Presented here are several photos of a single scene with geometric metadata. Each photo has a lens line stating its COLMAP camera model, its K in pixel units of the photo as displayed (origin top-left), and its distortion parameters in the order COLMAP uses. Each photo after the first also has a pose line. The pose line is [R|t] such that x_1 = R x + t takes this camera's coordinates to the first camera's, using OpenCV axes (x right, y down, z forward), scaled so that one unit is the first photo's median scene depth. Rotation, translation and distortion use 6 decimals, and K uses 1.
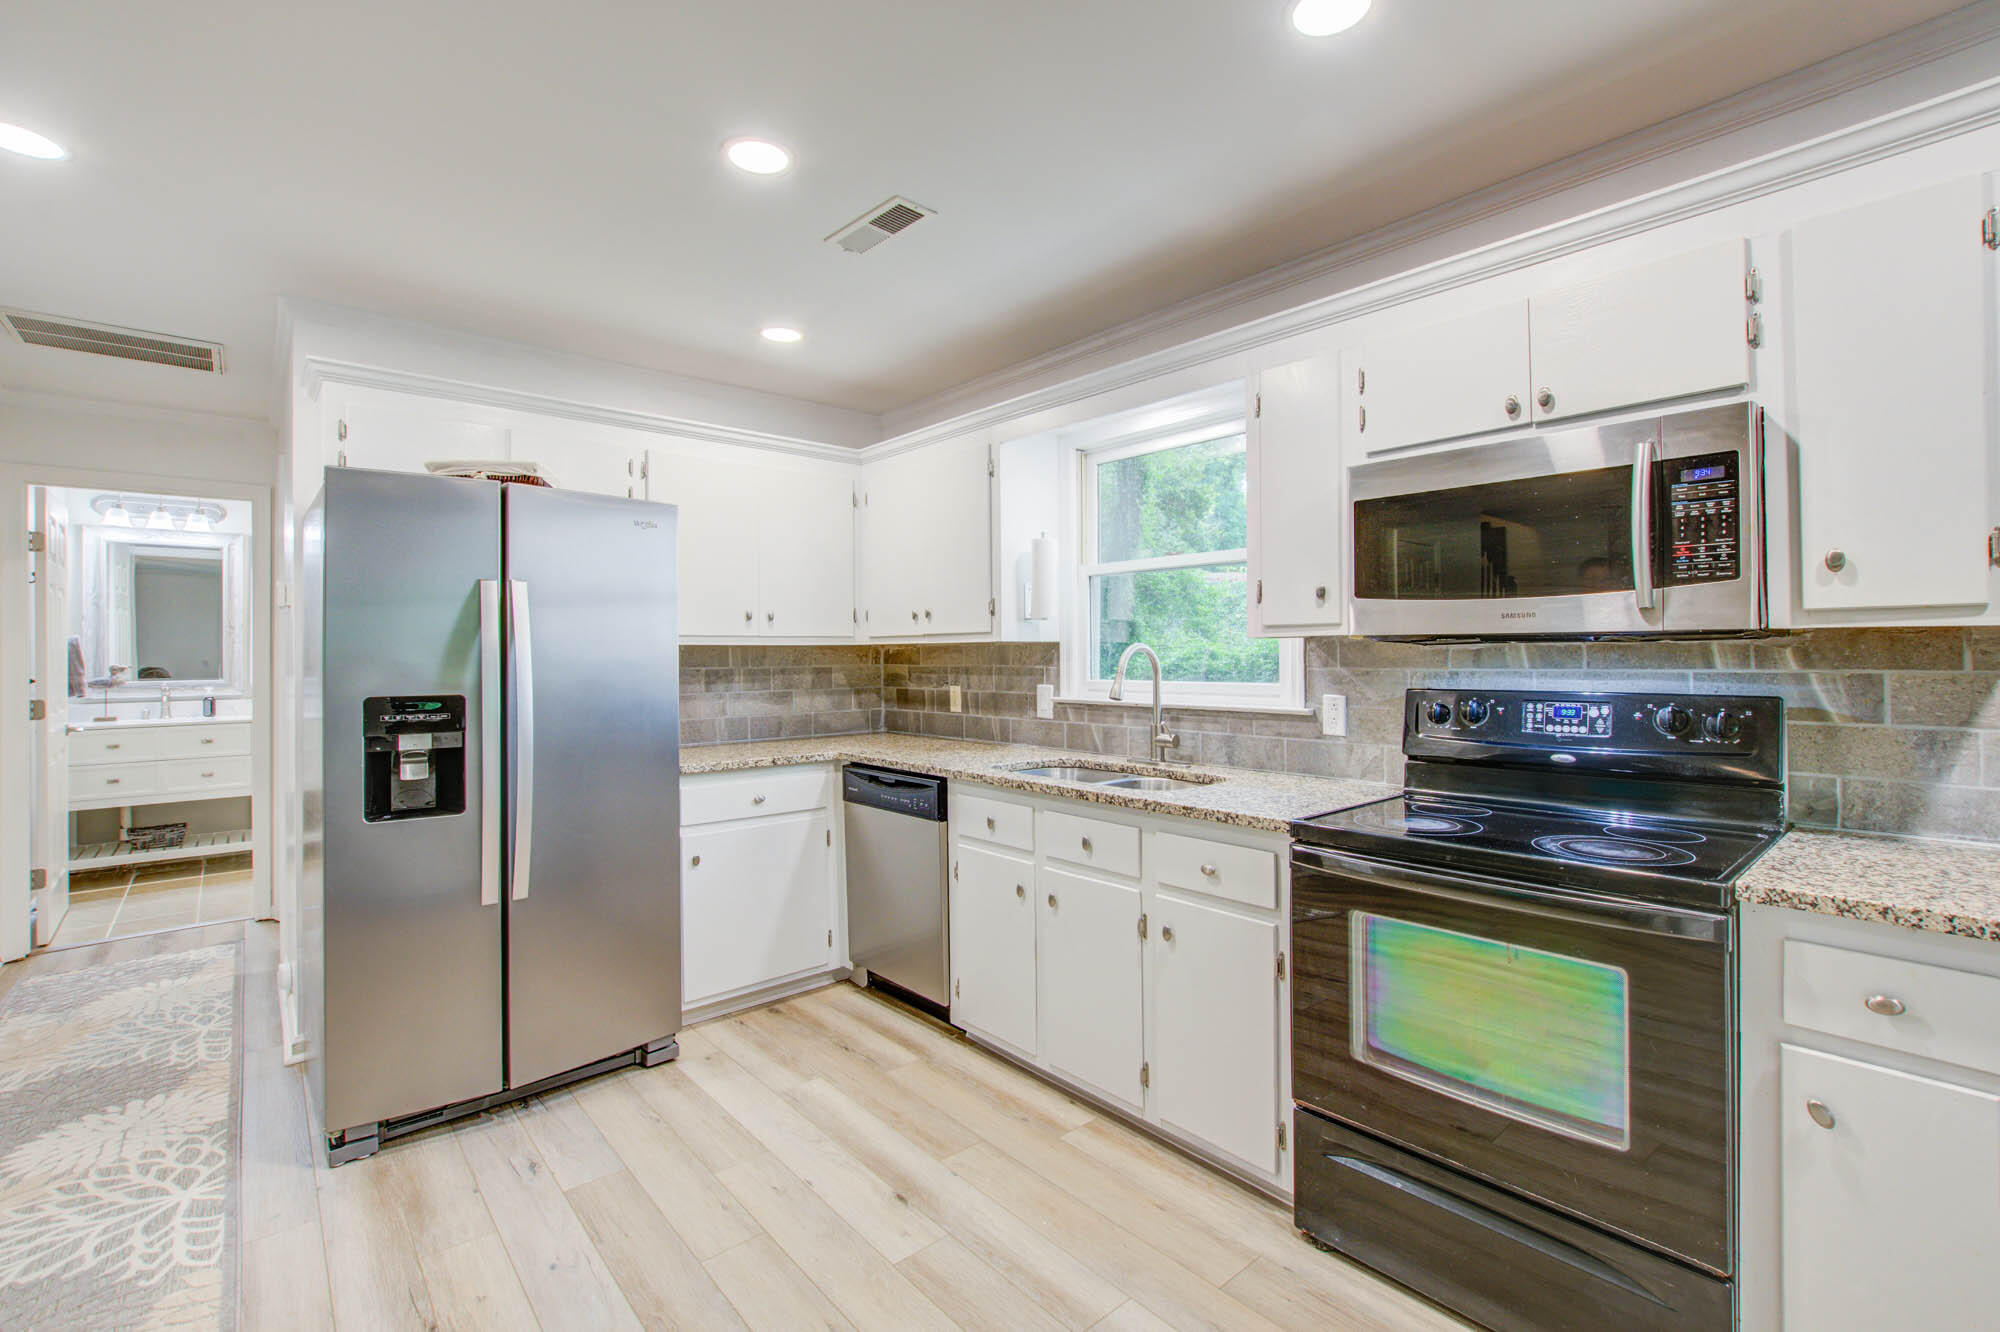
lens RADIAL K [[883.2, 0, 1002.8], [0, 883.2, 647.5], [0, 0, 1]] dist [-0.025296, 0.004871]
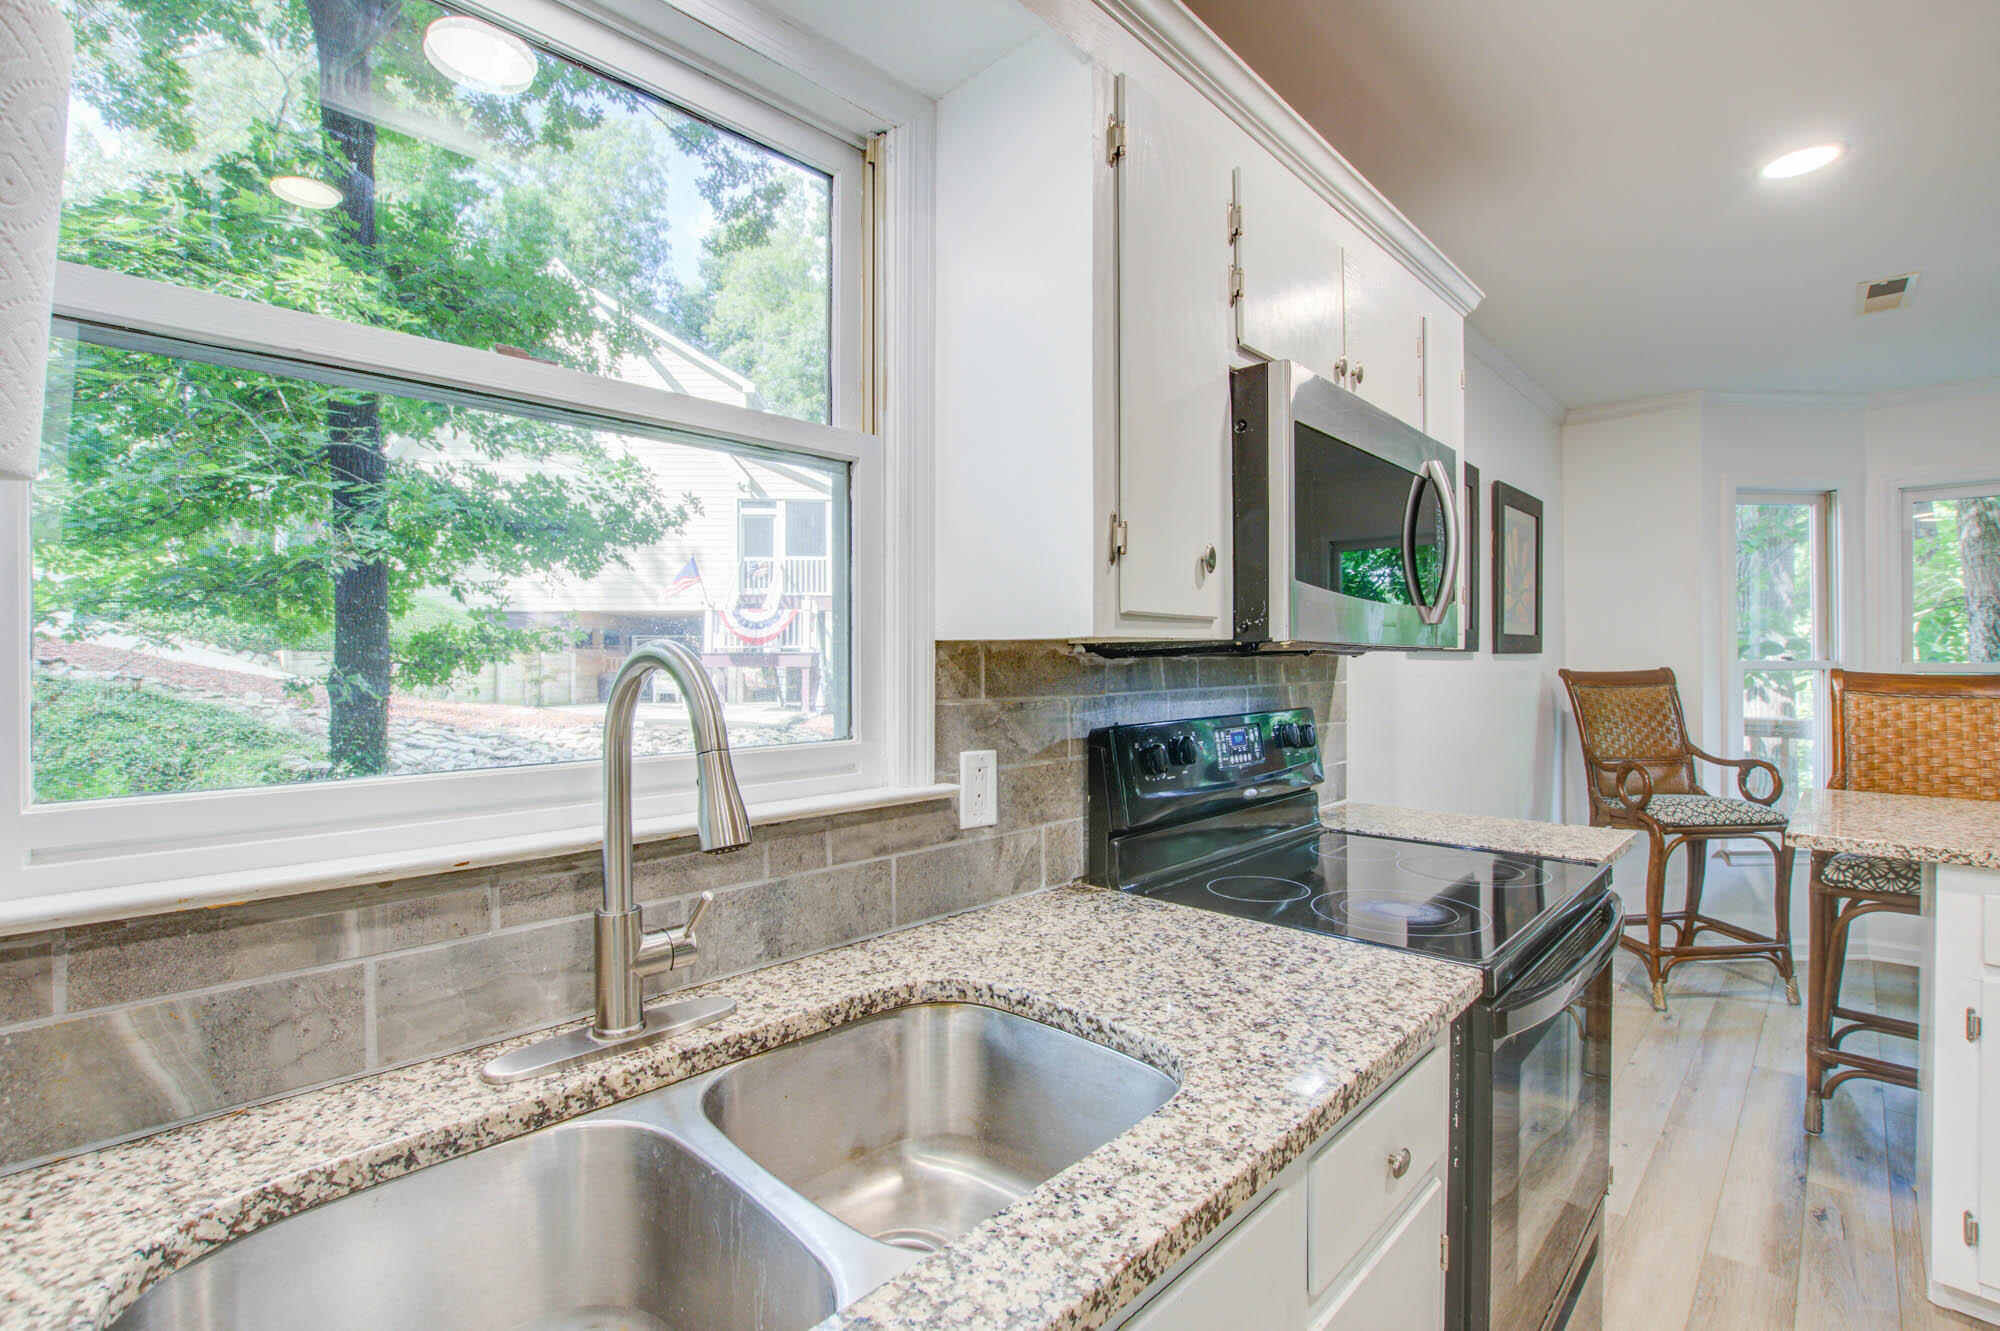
lens RADIAL K [[883.2, 0, 992.9], [0, 883.2, 666.6], [0, 0, 1]] dist [-0.025296, 0.004871]
pose [[-0.067785, 0.001779, 0.997698, -0.151595], [-0.002708, 0.999994, -0.001967, 0.004617], [-0.997696, -0.002835, -0.067780, 1.017076]]
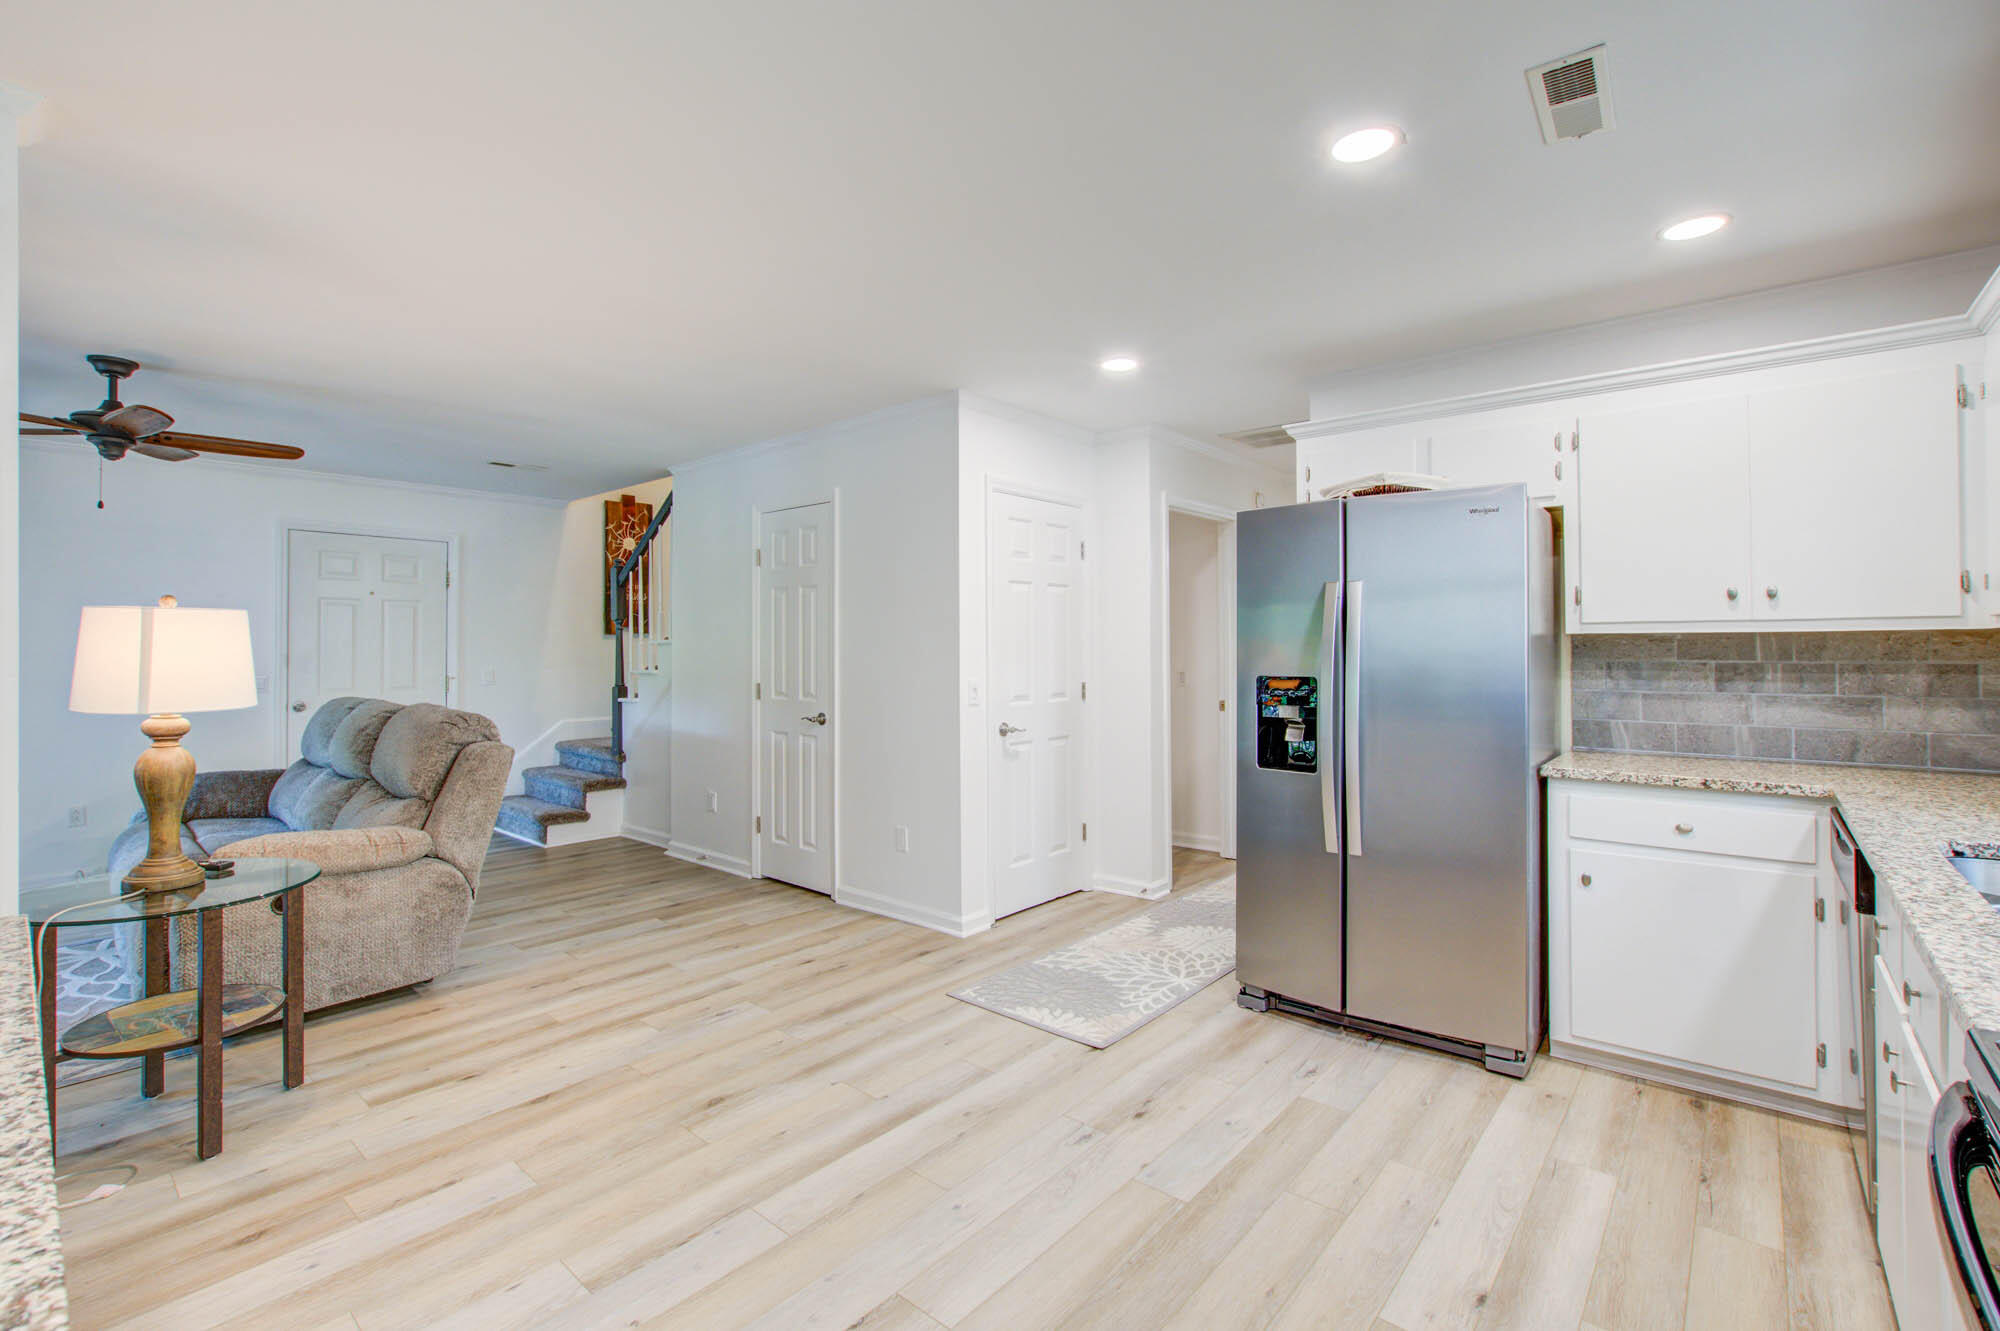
lens RADIAL K [[883.2, 0, 983.5], [0, 883.2, 645.5], [0, 0, 1]] dist [-0.025296, 0.004871]
pose [[0.127482, 0.001629, -0.991840, 0.514144], [0.009366, 0.999952, 0.002846, 0.000860], [0.991797, -0.009652, 0.127460, 0.347469]]
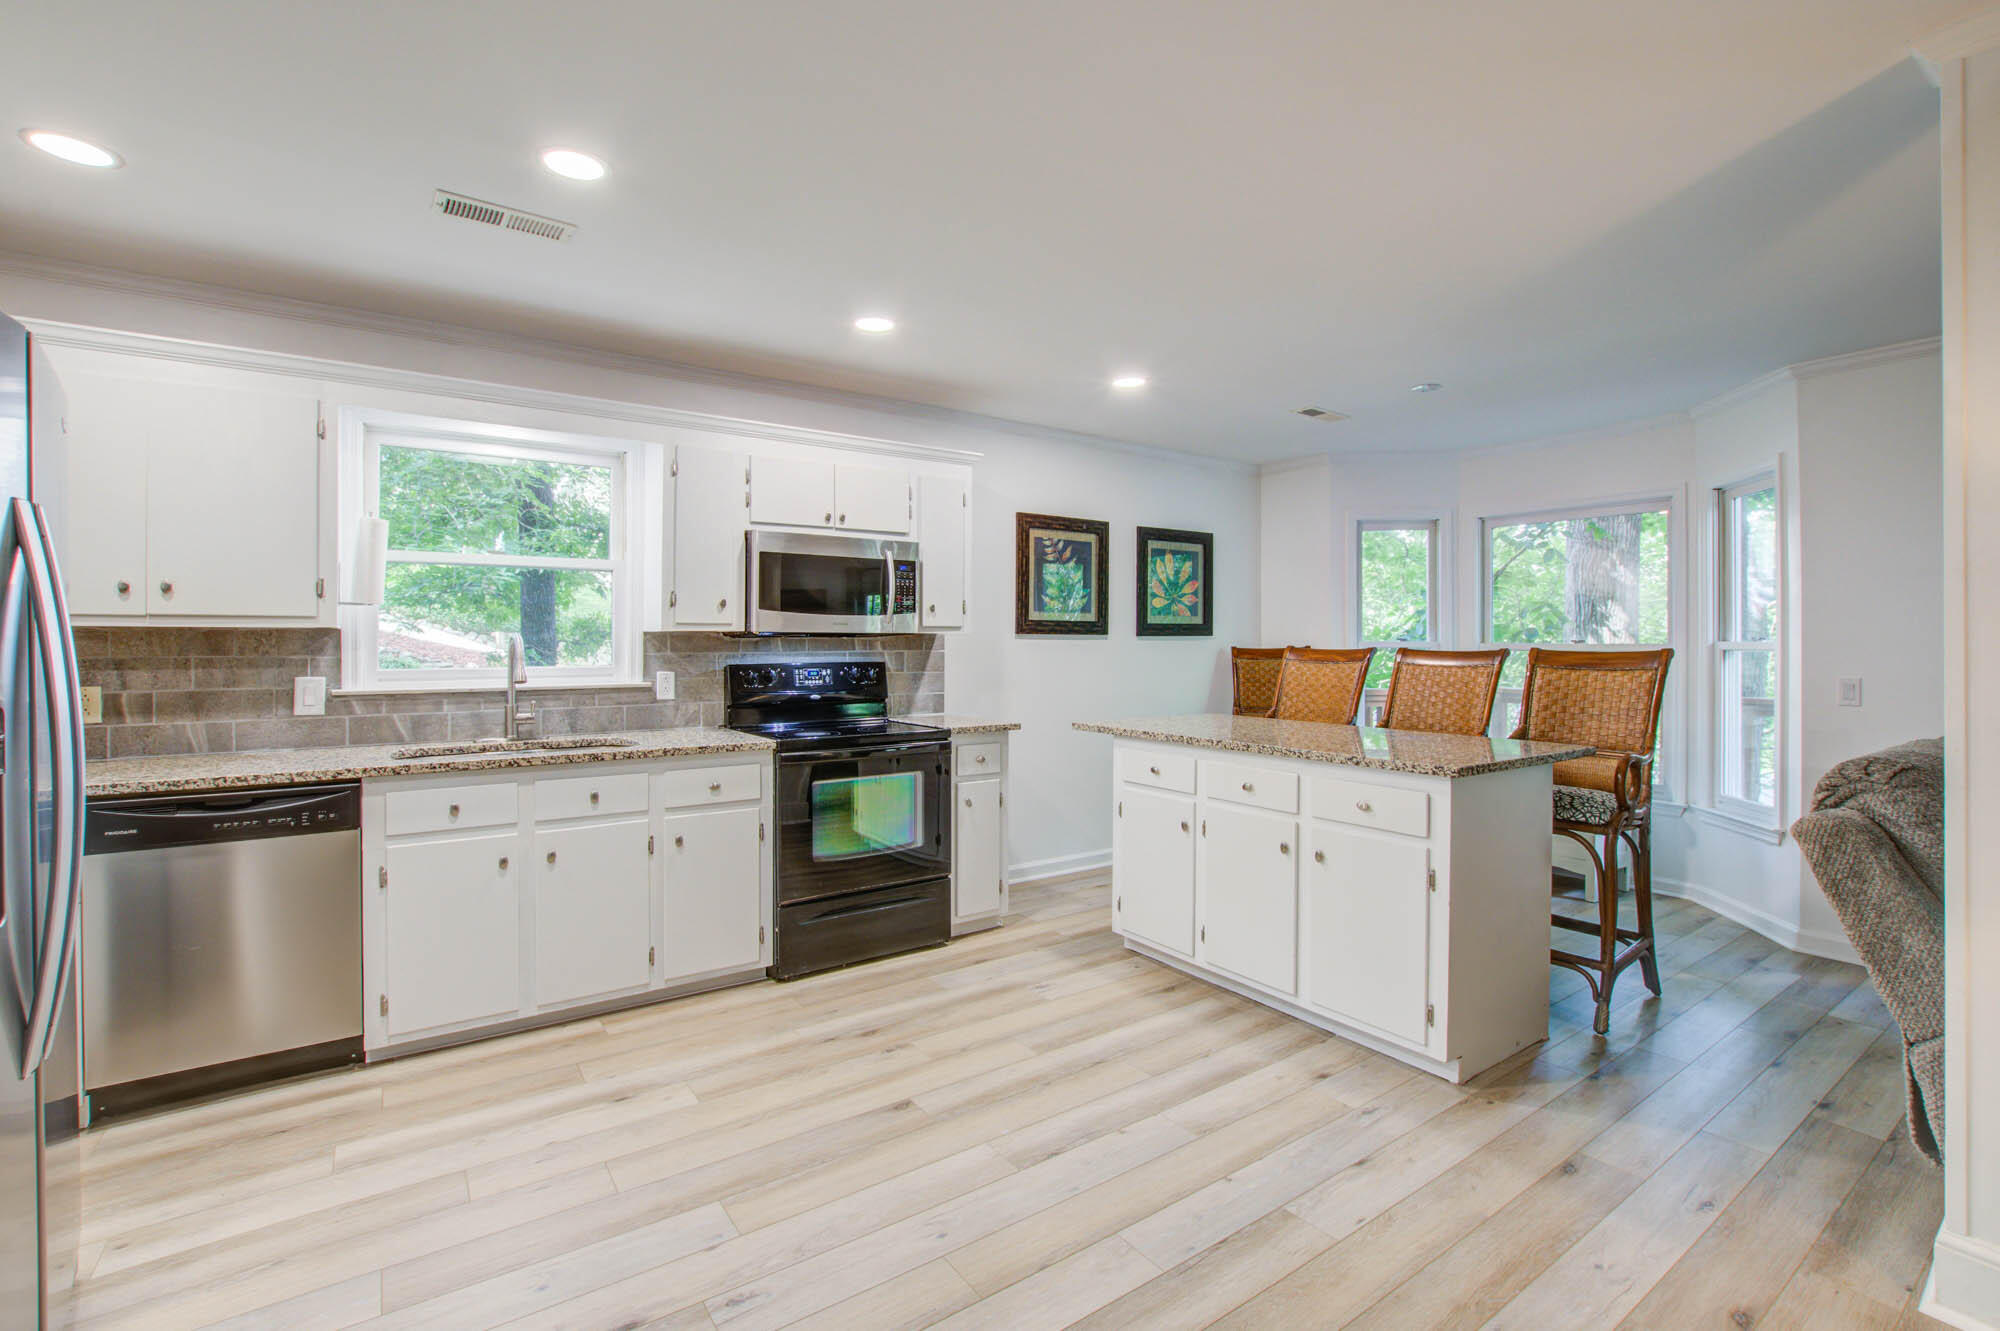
lens RADIAL K [[883.2, 0, 1002.9], [0, 883.2, 661.0], [0, 0, 1]] dist [-0.025296, 0.004871]
pose [[0.105855, -0.013301, 0.994293, -0.990662], [-0.006417, 0.999881, 0.014059, 0.012606], [-0.994361, -0.007869, 0.105757, 0.293854]]
